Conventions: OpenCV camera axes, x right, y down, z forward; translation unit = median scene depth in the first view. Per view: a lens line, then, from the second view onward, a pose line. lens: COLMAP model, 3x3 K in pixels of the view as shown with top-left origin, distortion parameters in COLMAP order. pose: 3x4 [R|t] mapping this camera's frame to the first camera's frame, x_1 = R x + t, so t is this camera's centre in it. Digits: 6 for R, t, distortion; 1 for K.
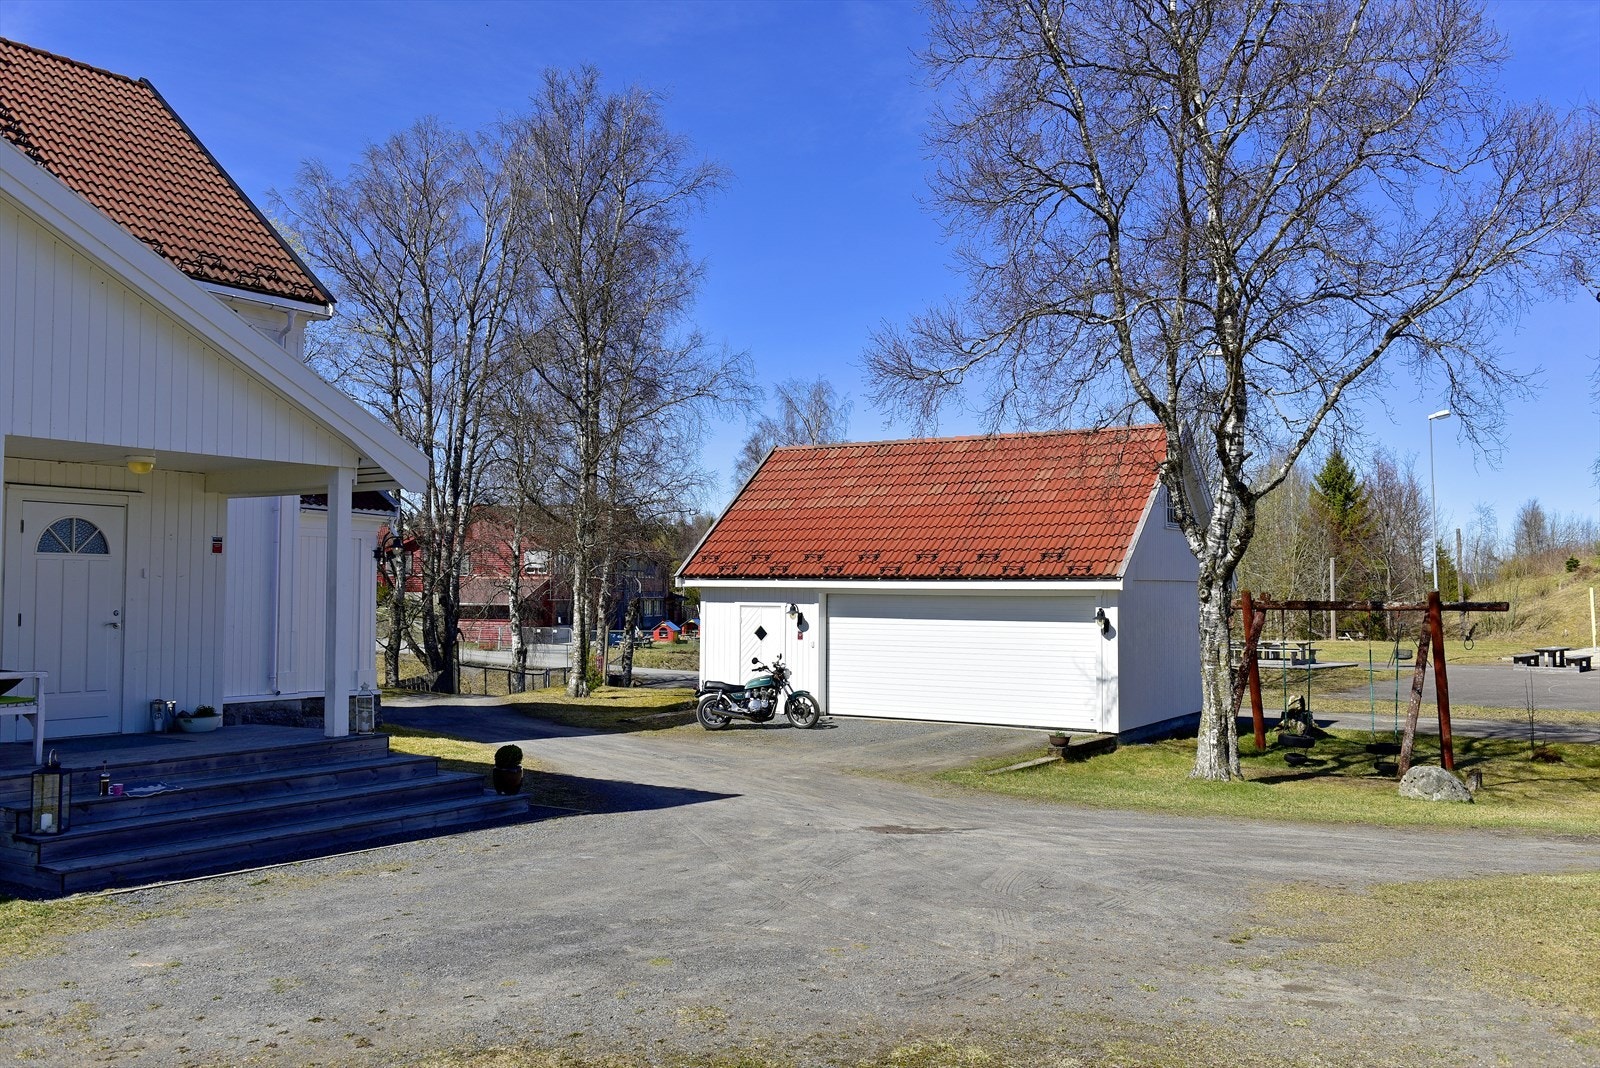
lens RADIAL K [[1470.4, 0, 800.0], [0, 1470.4, 534.0], [0, 0, 1]] dist [-0.005223, -0.000973]
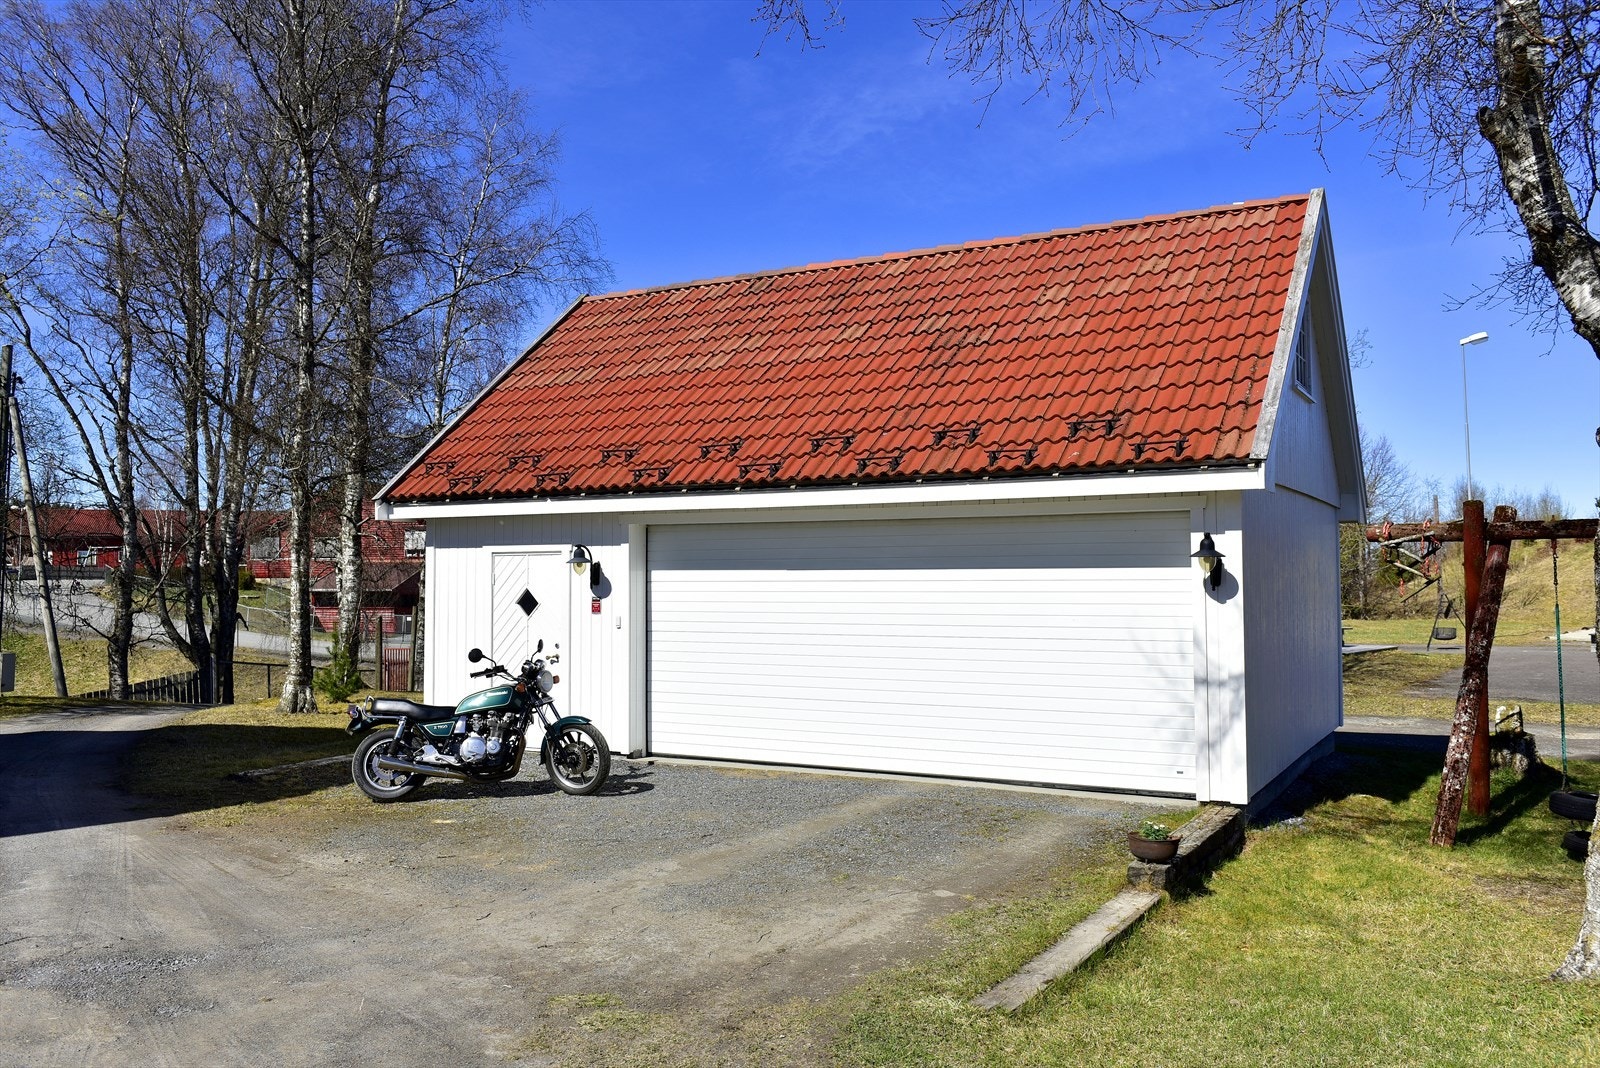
lens RADIAL K [[1470.4, 0, 800.0], [0, 1470.4, 534.0], [0, 0, 1]] dist [-0.005223, -0.000973]
pose [[0.998697, -0.007706, 0.050446, 0.050559], [0.007292, 0.999938, 0.008368, 0.042658], [-0.050507, -0.007989, 0.998692, 0.507577]]
